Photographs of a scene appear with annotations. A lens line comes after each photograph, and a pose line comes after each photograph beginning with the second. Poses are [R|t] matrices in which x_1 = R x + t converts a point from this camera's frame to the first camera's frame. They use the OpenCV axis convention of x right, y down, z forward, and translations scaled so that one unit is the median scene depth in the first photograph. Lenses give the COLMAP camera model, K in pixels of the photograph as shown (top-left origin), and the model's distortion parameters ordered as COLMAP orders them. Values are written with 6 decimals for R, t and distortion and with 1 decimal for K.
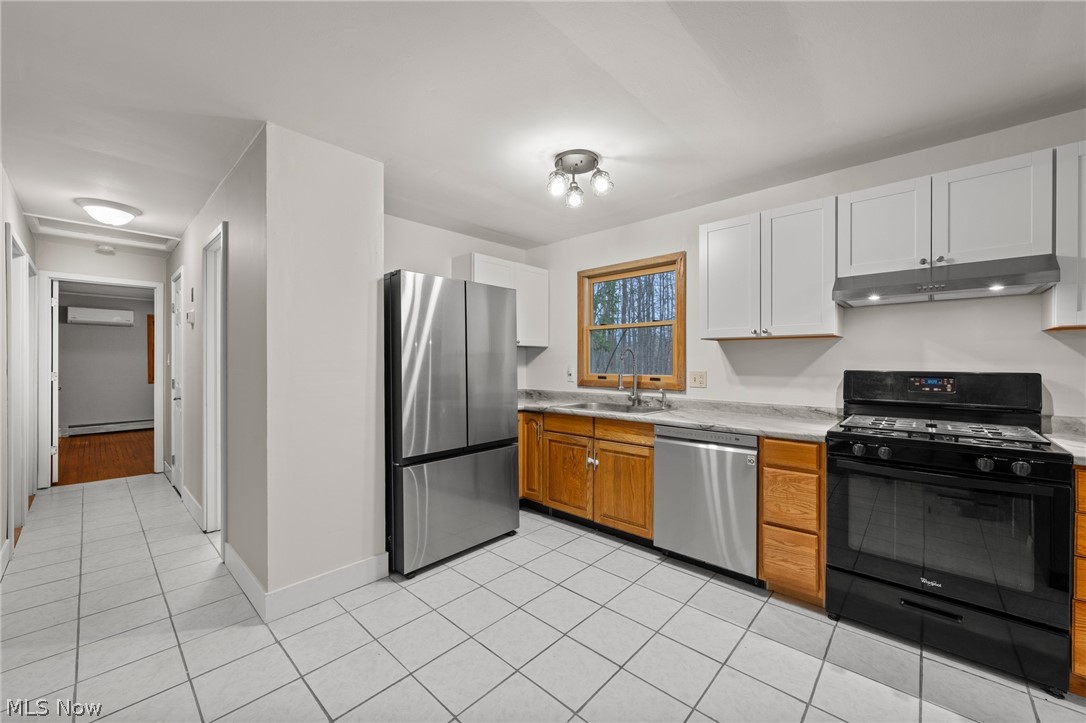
lens RADIAL K [[419.7, 0, 543.0], [0, 419.7, 361.5], [0, 0, 1]] dist [0.001246, 0.000077]
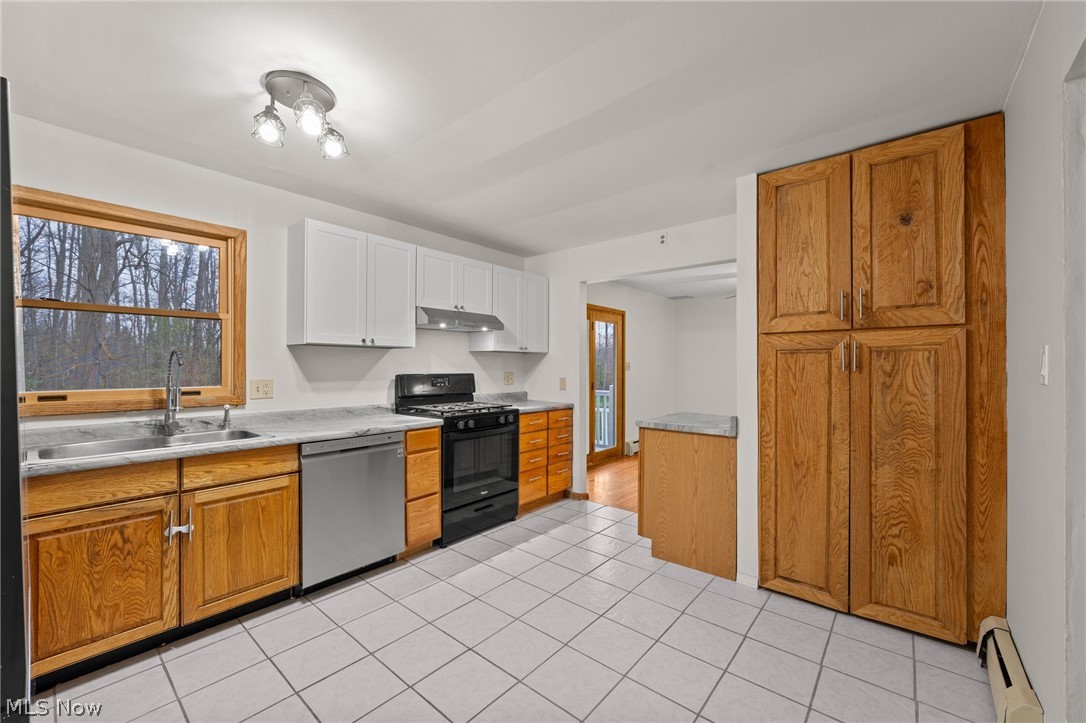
lens RADIAL K [[433.5, 0, 543.0], [0, 433.5, 361.5], [0, 0, 1]] dist [-0.001213, -0.000109]
pose [[-0.042778, 0.010118, 0.999033, -0.611554], [-0.001804, 0.999946, -0.010204, -0.005553], [-0.999083, -0.002239, -0.042757, 0.551954]]
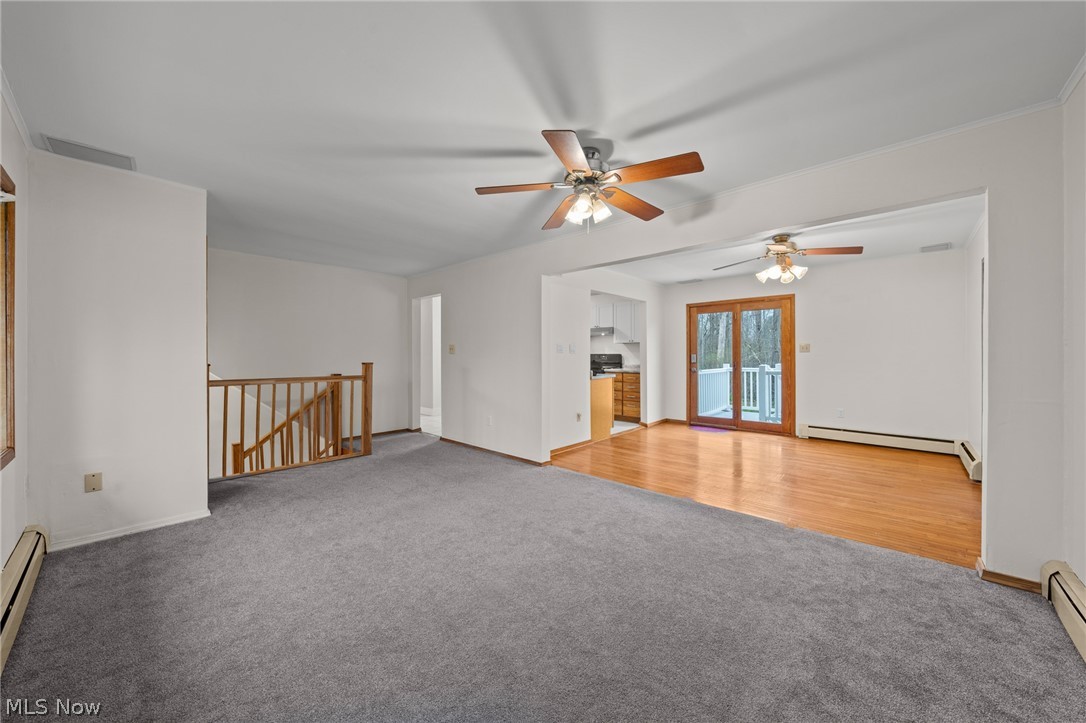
lens RADIAL K [[387.1, 0, 543.0], [0, 387.1, 361.5], [0, 0, 1]] dist [0.000289, 0.000064]
pose [[0.999960, -0.001683, 0.008761, 0.276443], [0.001599, 0.999953, 0.009575, 0.045547], [-0.008777, -0.009561, 0.999916, -2.015894]]
